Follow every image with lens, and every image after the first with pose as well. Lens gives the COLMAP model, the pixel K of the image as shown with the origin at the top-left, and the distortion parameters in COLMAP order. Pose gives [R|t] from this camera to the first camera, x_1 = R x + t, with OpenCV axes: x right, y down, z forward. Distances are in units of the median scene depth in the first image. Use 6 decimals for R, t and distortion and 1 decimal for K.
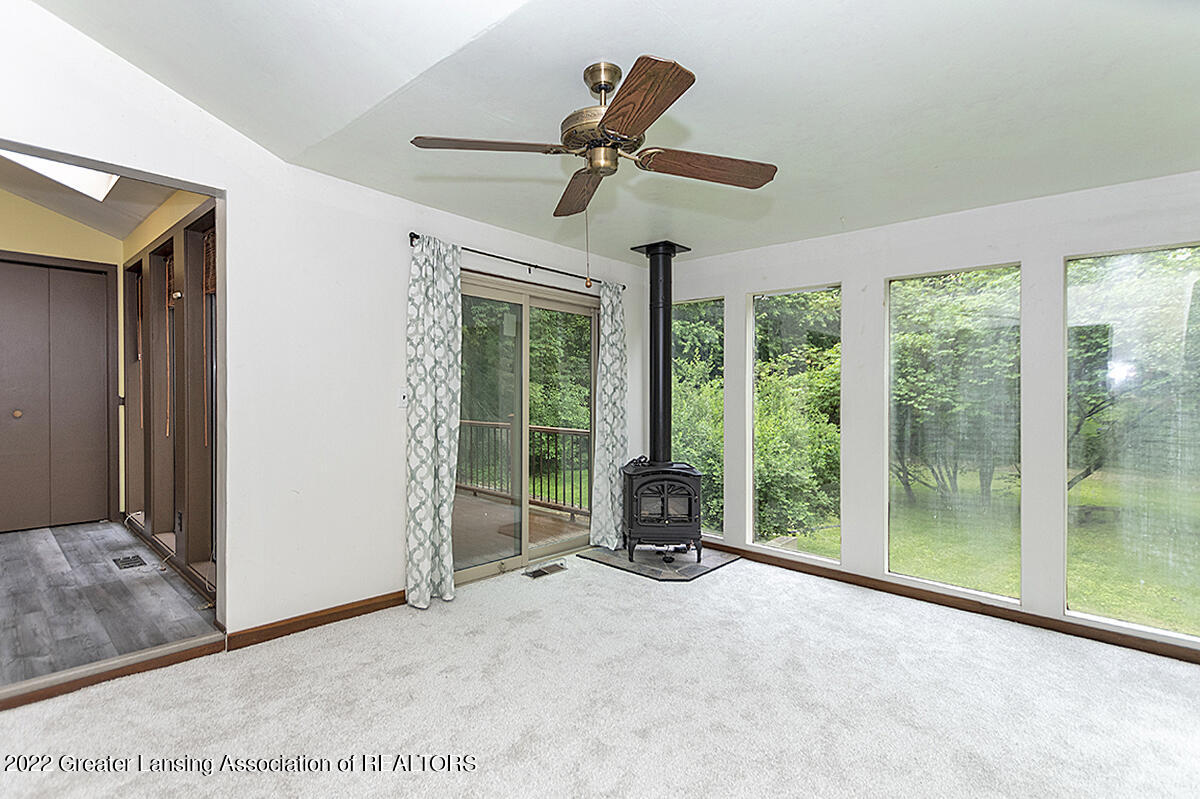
lens RADIAL K [[541.8, 0, 600.0], [0, 541.8, 399.5], [0, 0, 1]] dist [0.000183, -0.000018]
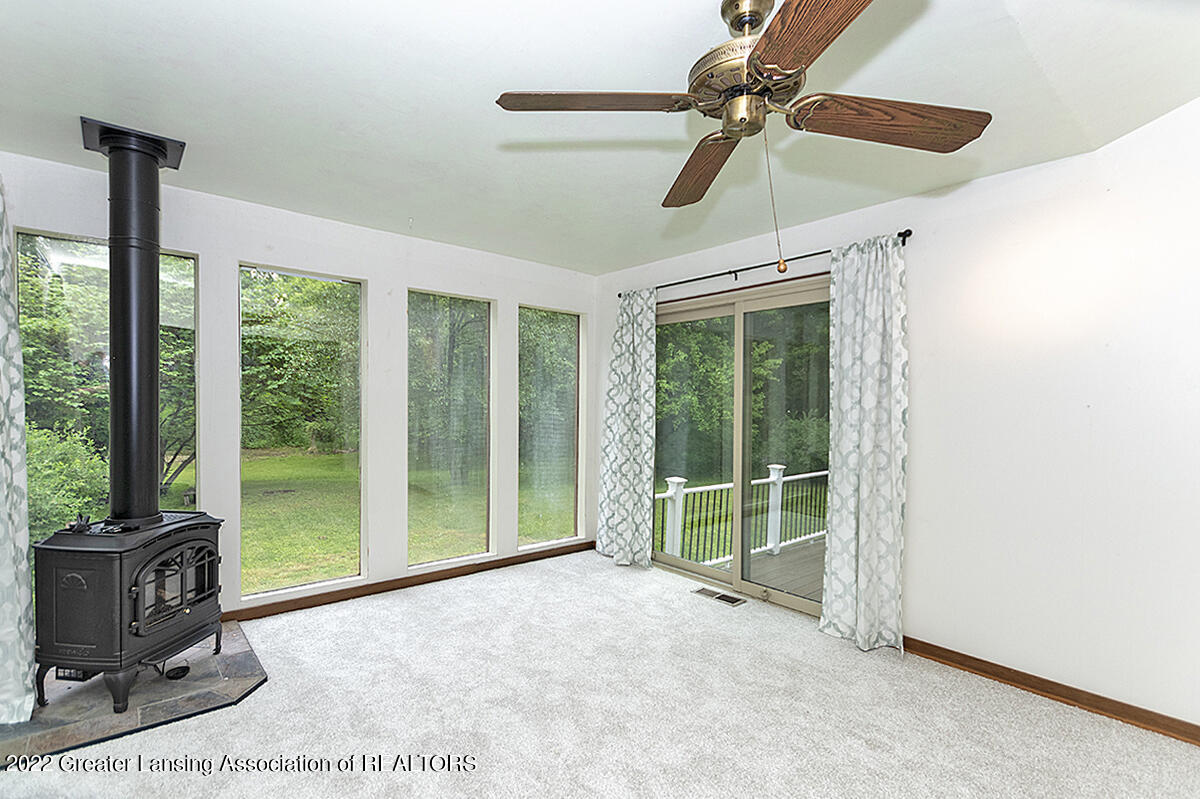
lens RADIAL K [[528.1, 0, 600.0], [0, 528.1, 399.5], [0, 0, 1]] dist [0.000978, 0.000126]
pose [[0.114300, -0.010235, 0.993394, -0.418769], [-0.003782, 0.999935, 0.010737, -0.019124], [-0.993439, -0.004984, 0.114254, 0.486551]]
